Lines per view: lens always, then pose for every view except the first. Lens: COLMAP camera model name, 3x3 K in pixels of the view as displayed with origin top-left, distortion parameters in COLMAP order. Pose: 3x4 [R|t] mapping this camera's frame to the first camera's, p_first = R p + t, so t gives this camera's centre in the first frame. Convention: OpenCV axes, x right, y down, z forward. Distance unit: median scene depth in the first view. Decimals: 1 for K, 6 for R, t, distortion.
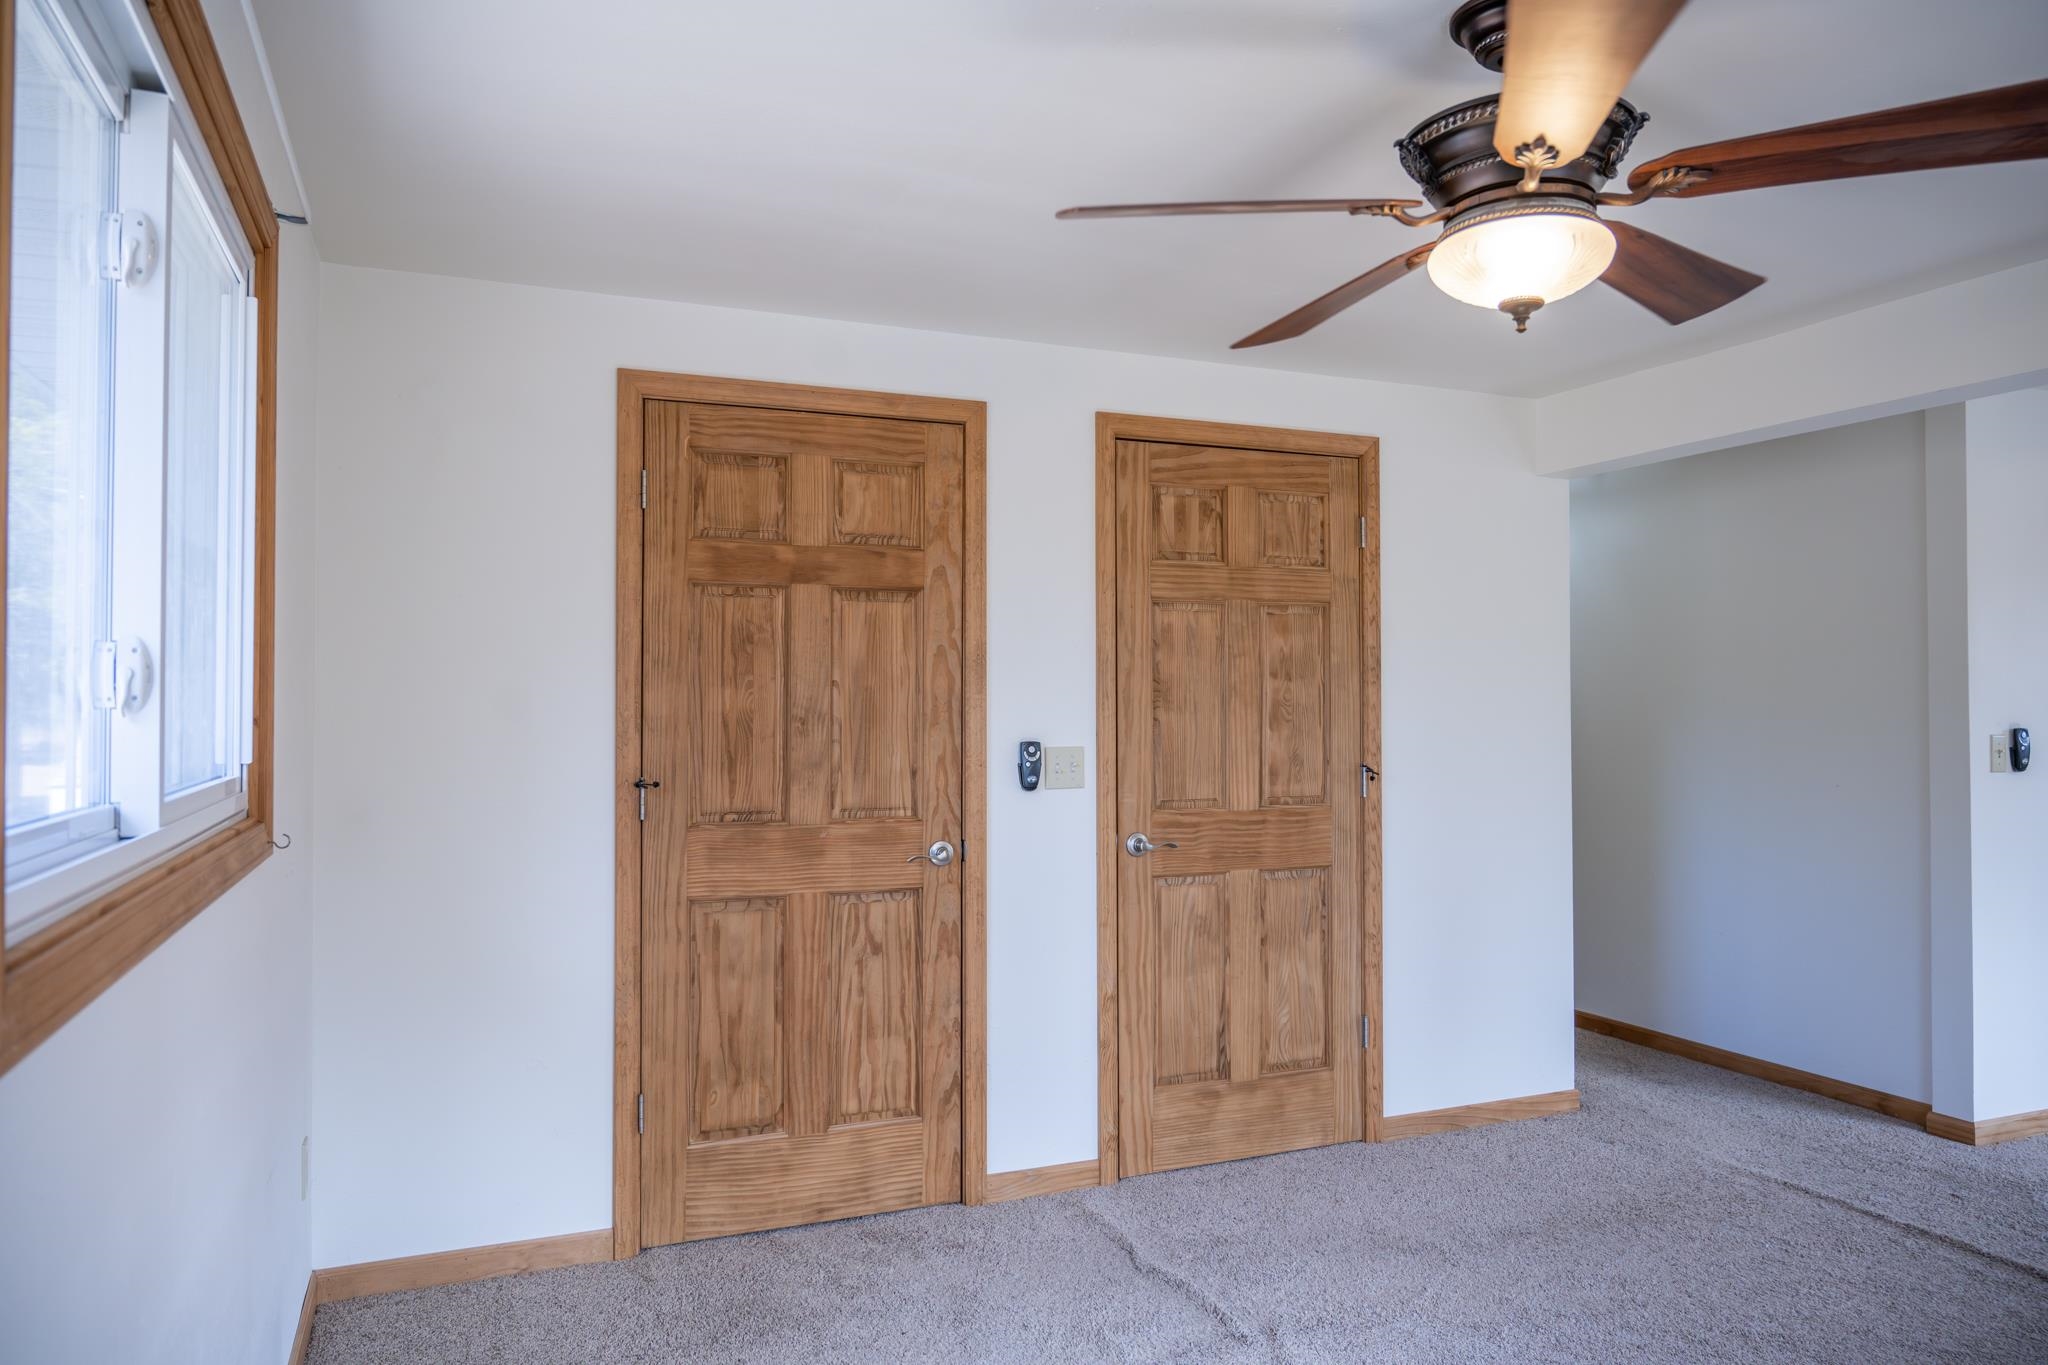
lens RADIAL K [[1367.1, 0, 1024.0], [0, 1367.1, 682.5], [0, 0, 1]] dist [-0.004292, -0.000354]
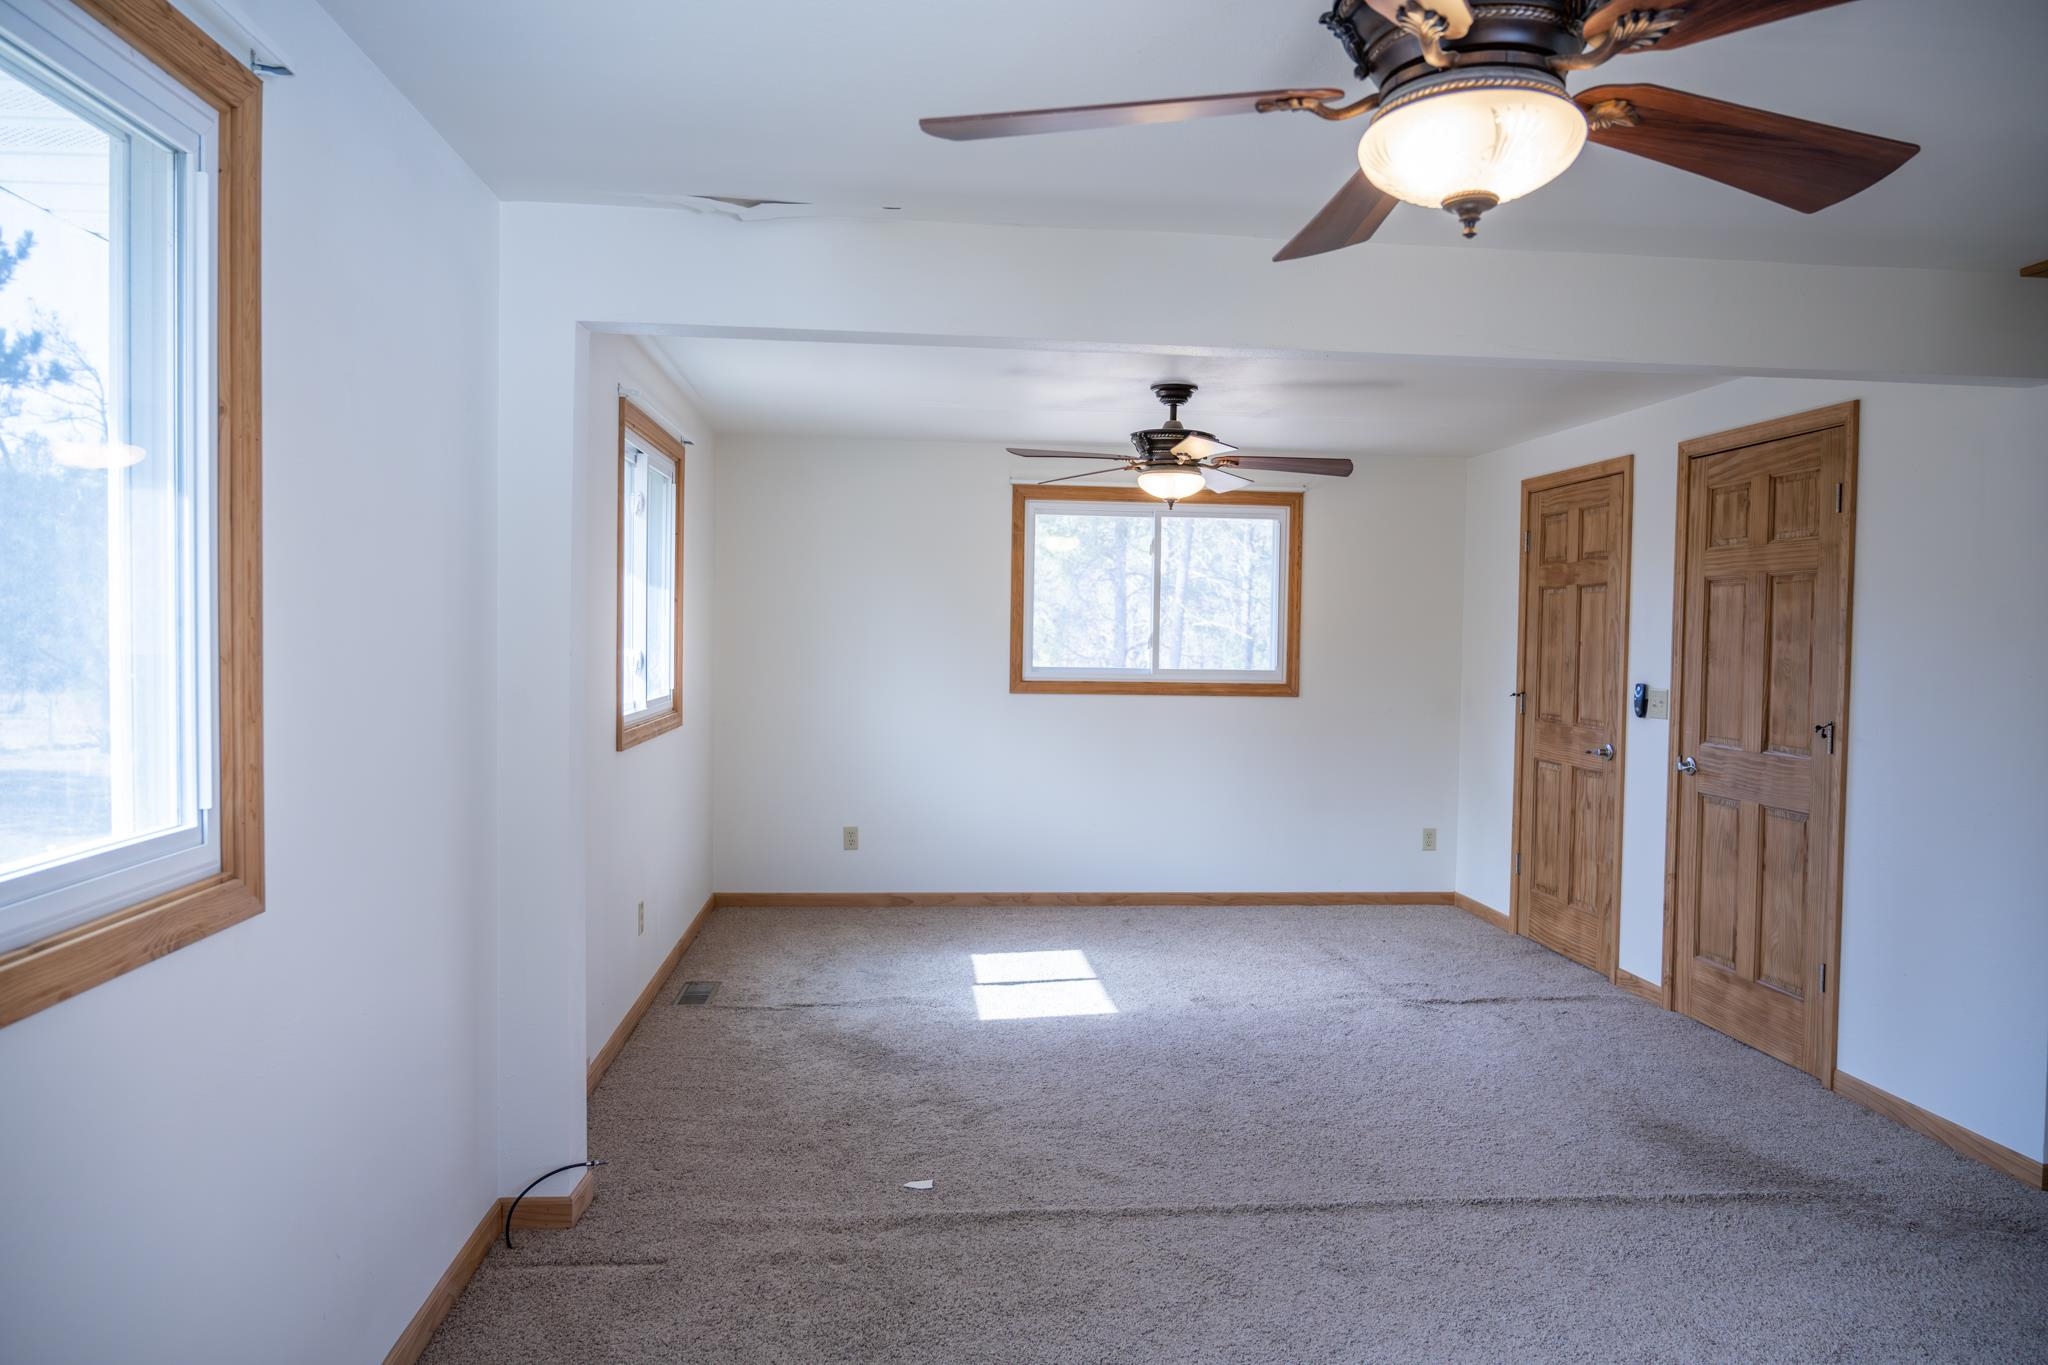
lens RADIAL K [[1367.1, 0, 1024.0], [0, 1367.1, 682.5], [0, 0, 1]] dist [-0.004292, -0.000354]
pose [[-0.300370, 0.030356, -0.953340, 1.484399], [-0.000207, 0.999491, 0.031891, -0.003819], [0.953823, 0.009777, -0.300211, 0.759878]]
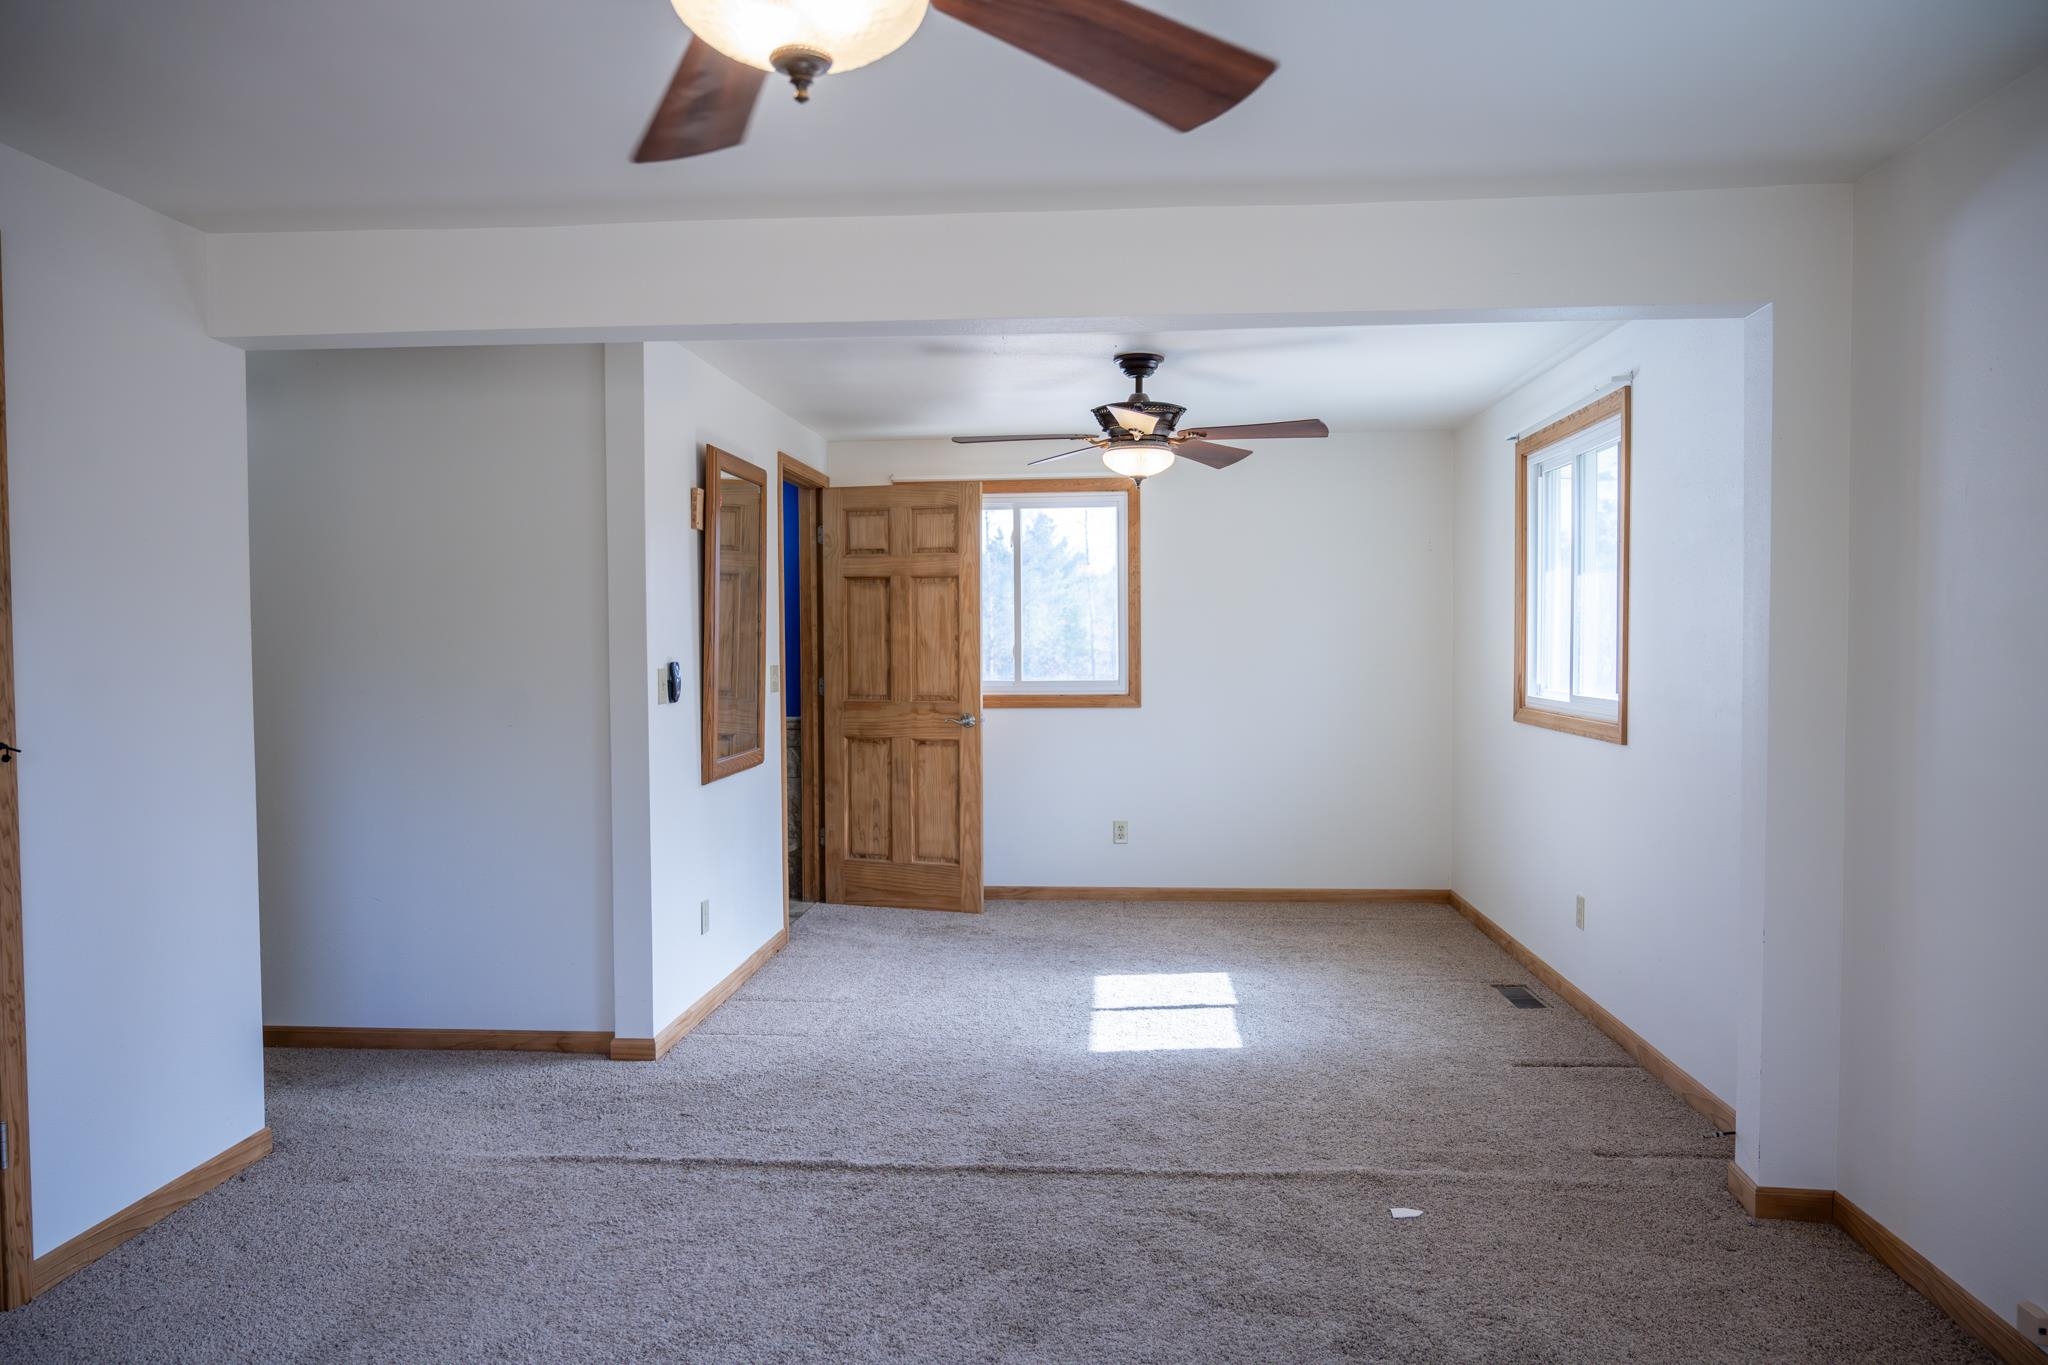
lens RADIAL K [[1367.1, 0, 1024.0], [0, 1367.1, 682.5], [0, 0, 1]] dist [-0.004292, -0.000354]
pose [[0.456394, -0.031448, 0.889222, -0.099312], [-0.010343, 0.999120, 0.040643, 0.003831], [-0.889717, -0.027747, 0.455668, 0.277595]]
